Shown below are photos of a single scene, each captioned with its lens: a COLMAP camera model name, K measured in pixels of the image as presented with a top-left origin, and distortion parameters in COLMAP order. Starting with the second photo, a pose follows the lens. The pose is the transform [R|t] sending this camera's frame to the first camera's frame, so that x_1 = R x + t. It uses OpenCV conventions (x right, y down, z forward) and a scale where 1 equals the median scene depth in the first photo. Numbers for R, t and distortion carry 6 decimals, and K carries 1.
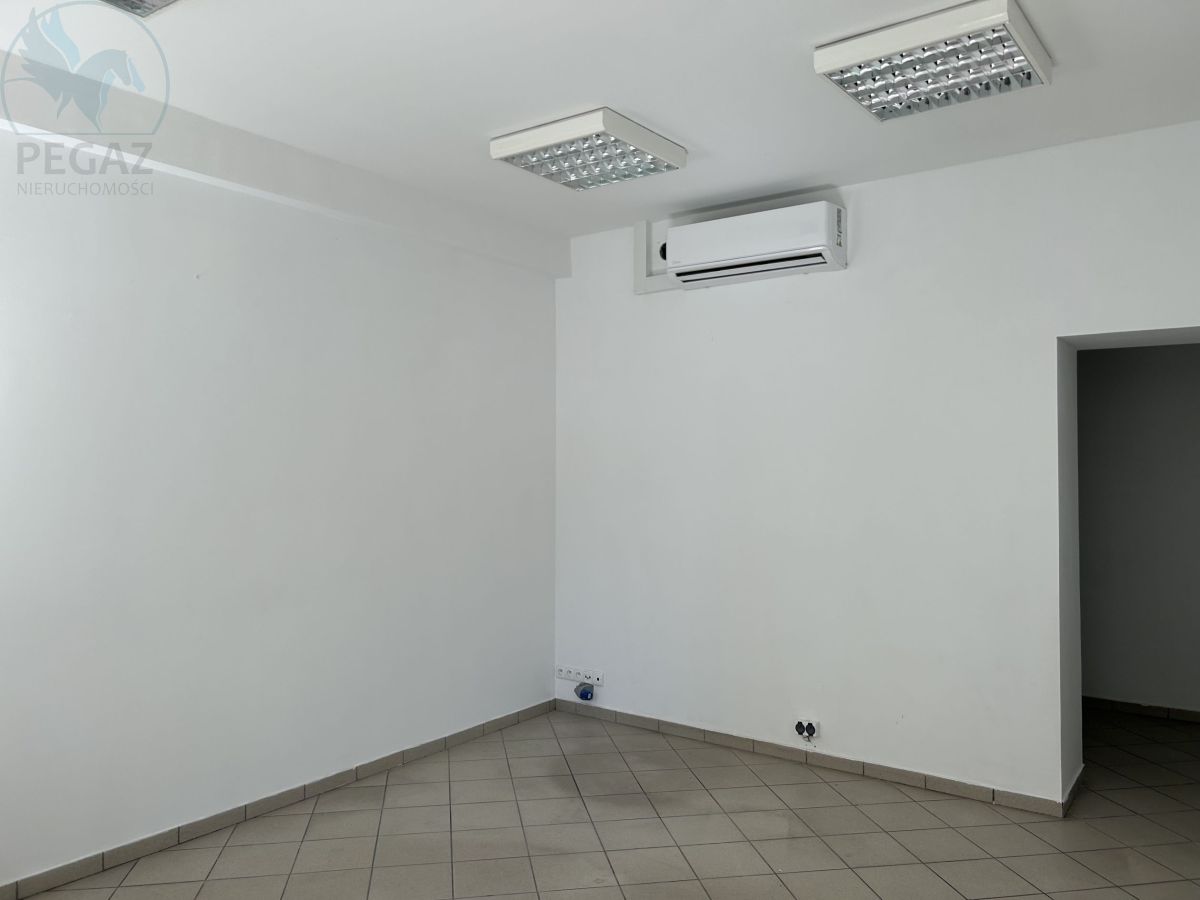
lens RADIAL K [[921.7, 0, 603.1], [0, 921.7, 440.5], [0, 0, 1]] dist [0.078336, -0.071516]
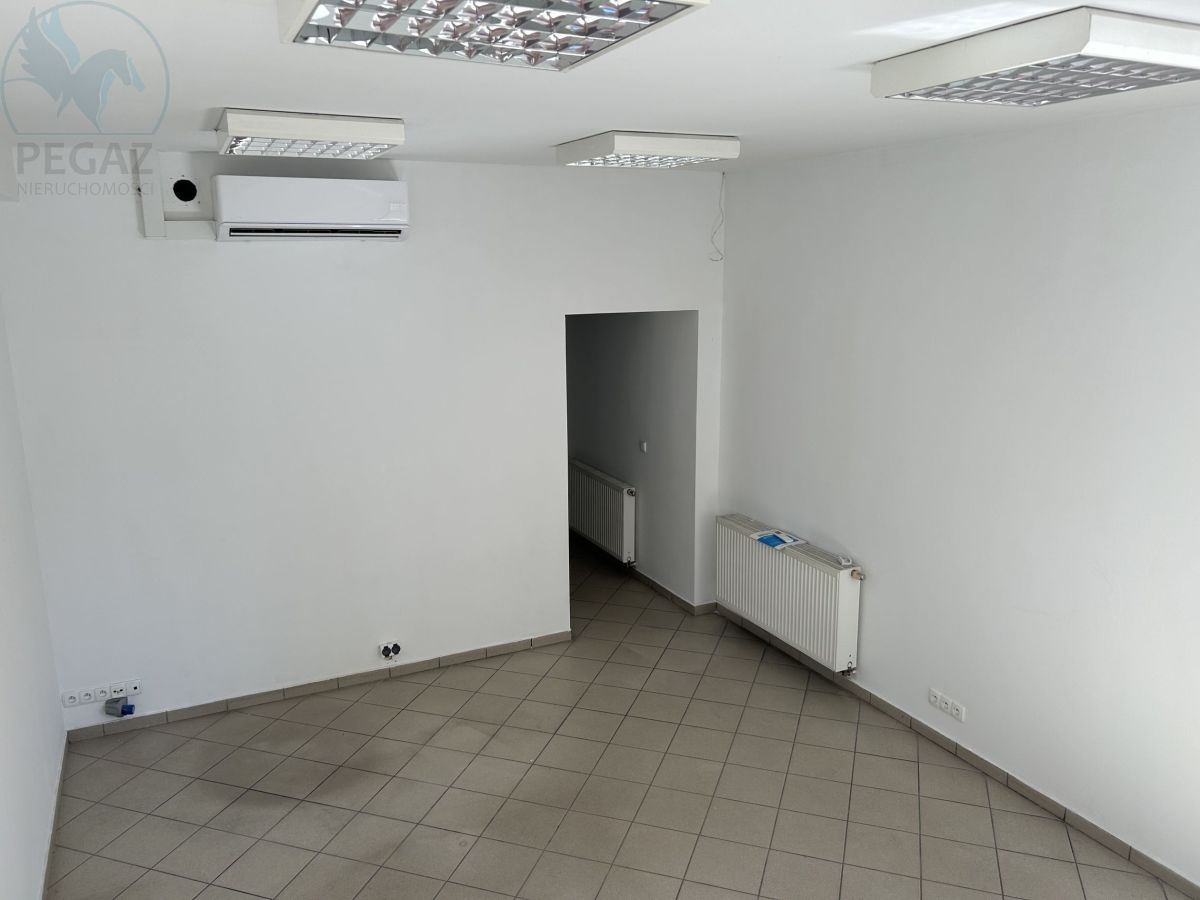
lens RADIAL K [[921.7, 0, 603.1], [0, 921.7, 440.5], [0, 0, 1]] dist [0.078336, -0.071516]
pose [[0.465010, -0.174988, 0.867839, -0.609139], [-0.017797, 0.978225, 0.206782, -0.183347], [-0.885126, -0.111601, 0.451770, 0.285201]]
